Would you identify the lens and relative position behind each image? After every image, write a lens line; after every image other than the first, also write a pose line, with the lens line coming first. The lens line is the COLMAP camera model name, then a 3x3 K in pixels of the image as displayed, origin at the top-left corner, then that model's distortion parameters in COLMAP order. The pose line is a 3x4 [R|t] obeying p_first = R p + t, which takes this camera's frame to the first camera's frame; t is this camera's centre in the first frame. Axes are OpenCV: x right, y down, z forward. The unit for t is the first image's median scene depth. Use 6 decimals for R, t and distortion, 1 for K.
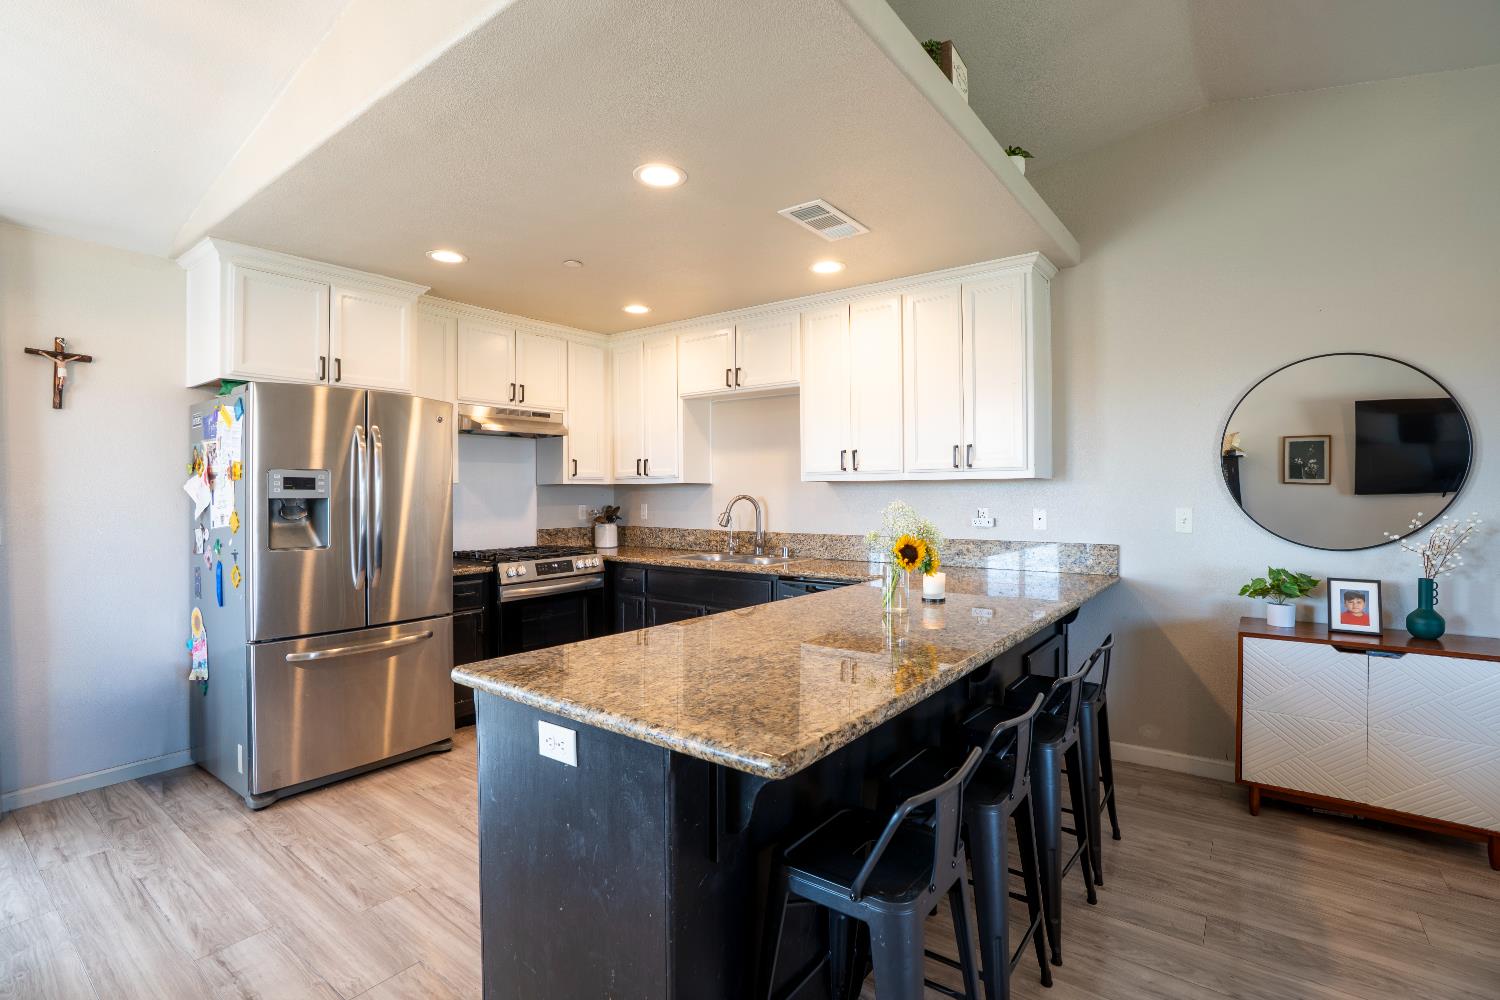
lens RADIAL K [[697.3, 0, 758.9], [0, 697.3, 493.7], [0, 0, 1]] dist [-0.047725, 0.018192]
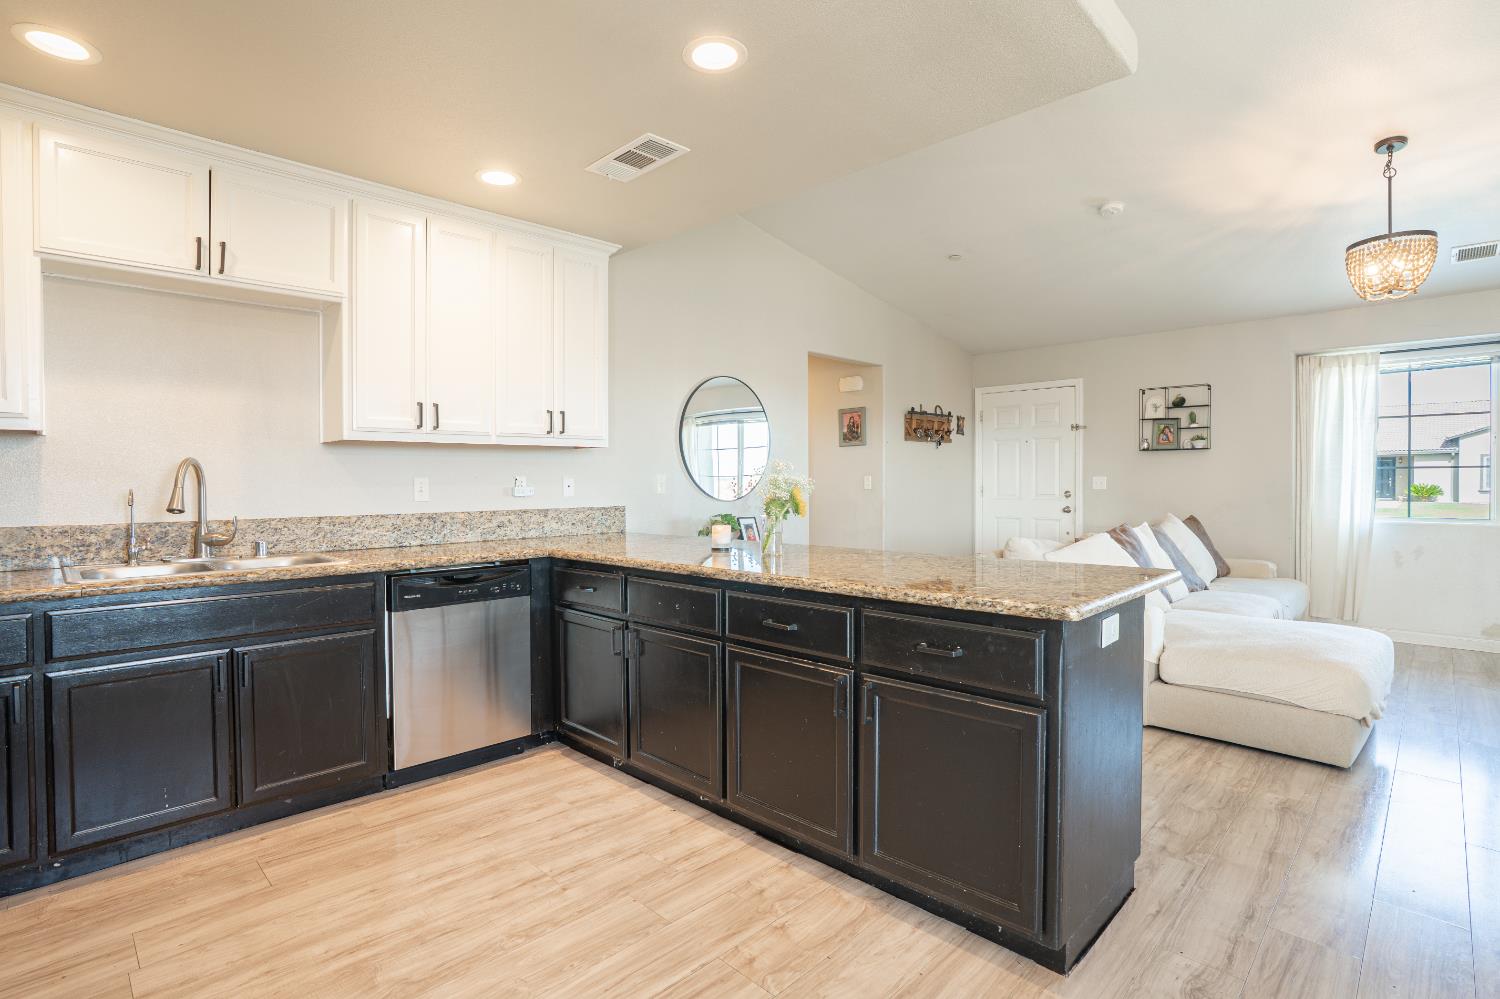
lens RADIAL K [[732.0, 0, 718.7], [0, 732.0, 490.2], [0, 0, 1]] dist [-0.038396, 0.012670]
pose [[0.166863, -0.012067, 0.985906, -0.780941], [0.005647, 0.999920, 0.011283, 0.035779], [-0.985964, 0.003685, 0.166918, 0.677046]]
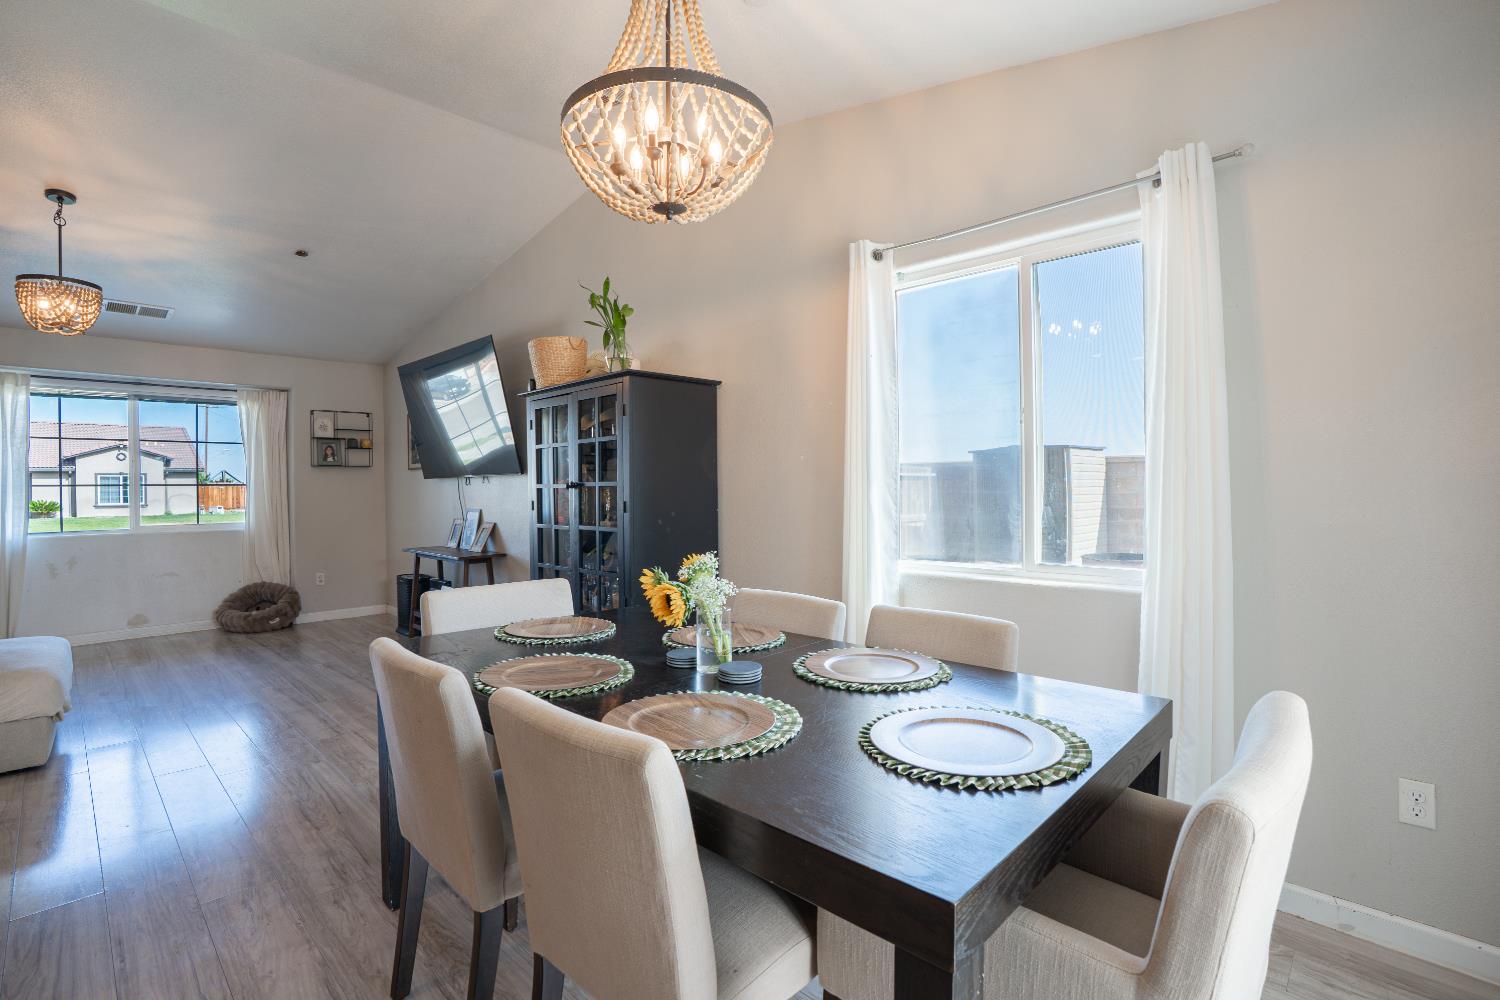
lens RADIAL K [[697.3, 0, 764.4], [0, 697.3, 488.0], [0, 0, 1]] dist [-0.047725, 0.018192]
pose [[-0.990734, 0.013633, 0.135129, -0.867554], [0.014421, 0.999884, 0.004857, 0.034023], [-0.135047, 0.006760, -0.990816, 0.827120]]
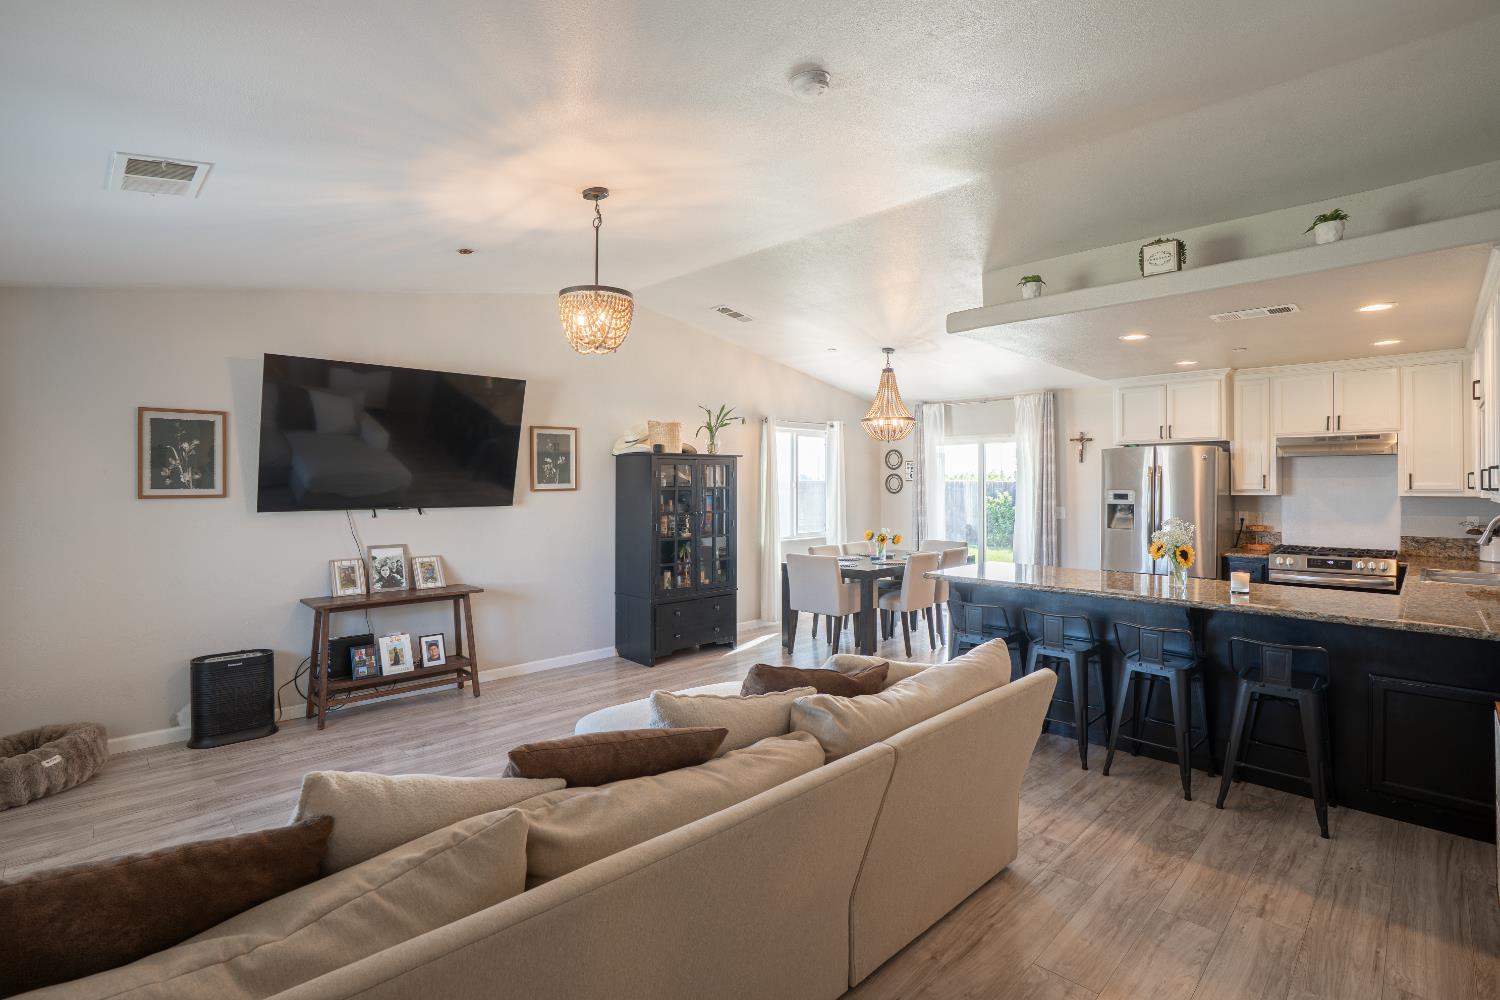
lens RADIAL K [[697.3, 0, 741.8], [0, 697.3, 486.4], [0, 0, 1]] dist [-0.047725, 0.018192]
pose [[-0.162699, 0.003837, -0.986668, 1.450439], [-0.001283, 0.999991, 0.004100, -0.048972], [0.986675, 0.001933, -0.162692, 0.212307]]
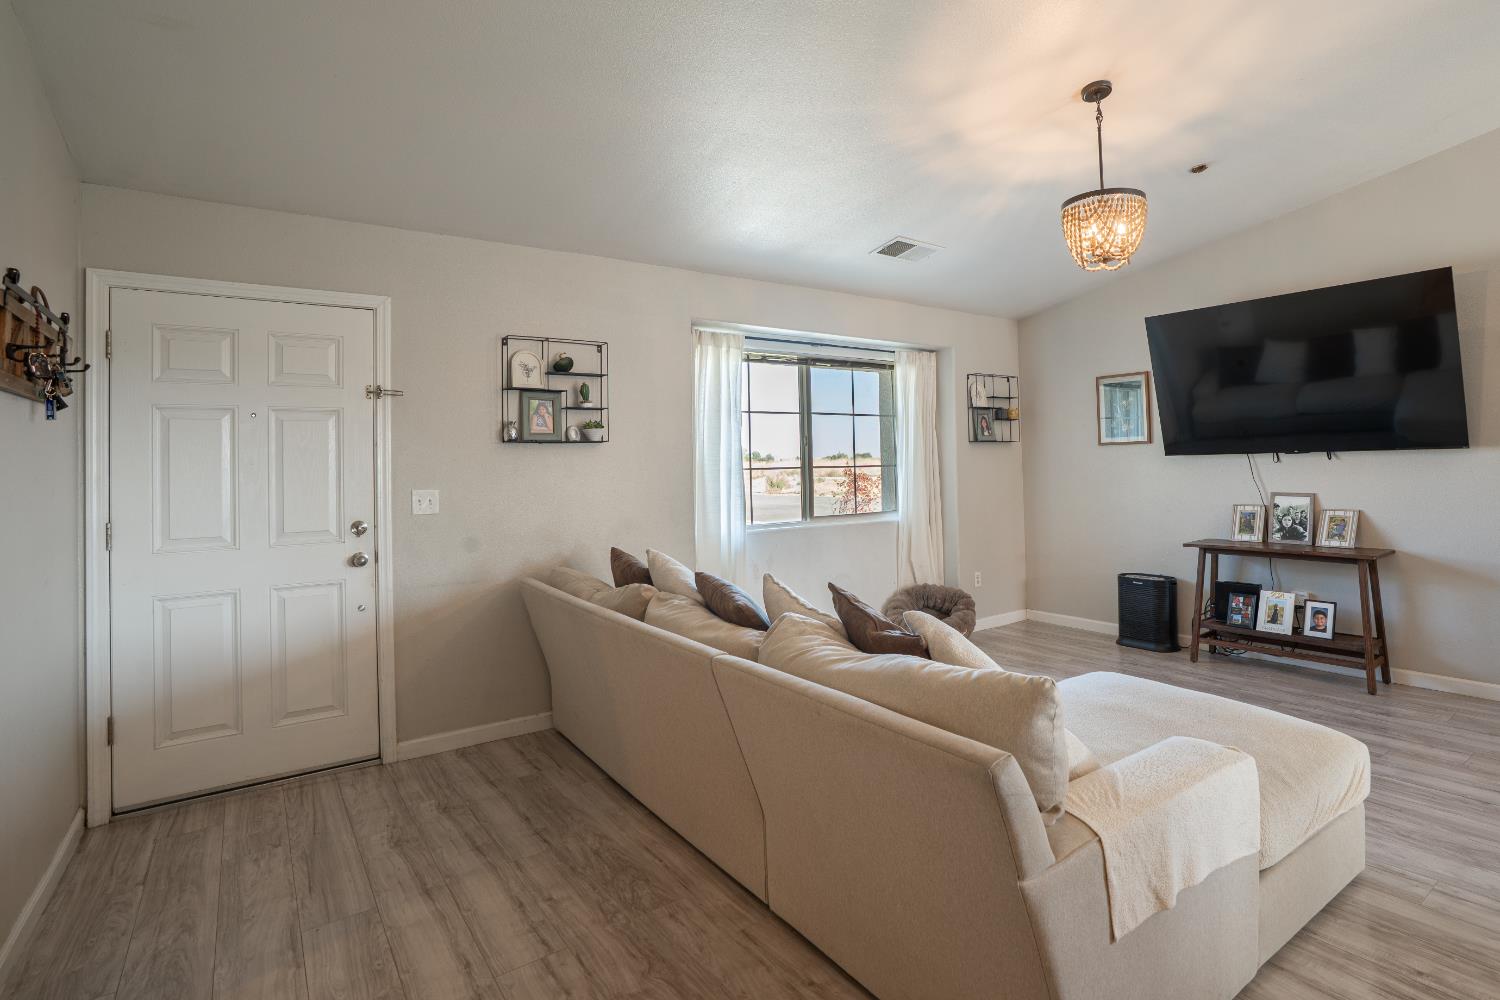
lens RADIAL K [[767.1, 0, 835.0], [0, 767.1, 441.5], [0, 0, 1]] dist [-0.039821, 0.001470]
pose [[-0.960128, 0.033857, 0.277501, 0.558619], [0.026912, 0.999223, -0.028796, 0.003080], [-0.278261, -0.020180, -0.960294, 0.872767]]
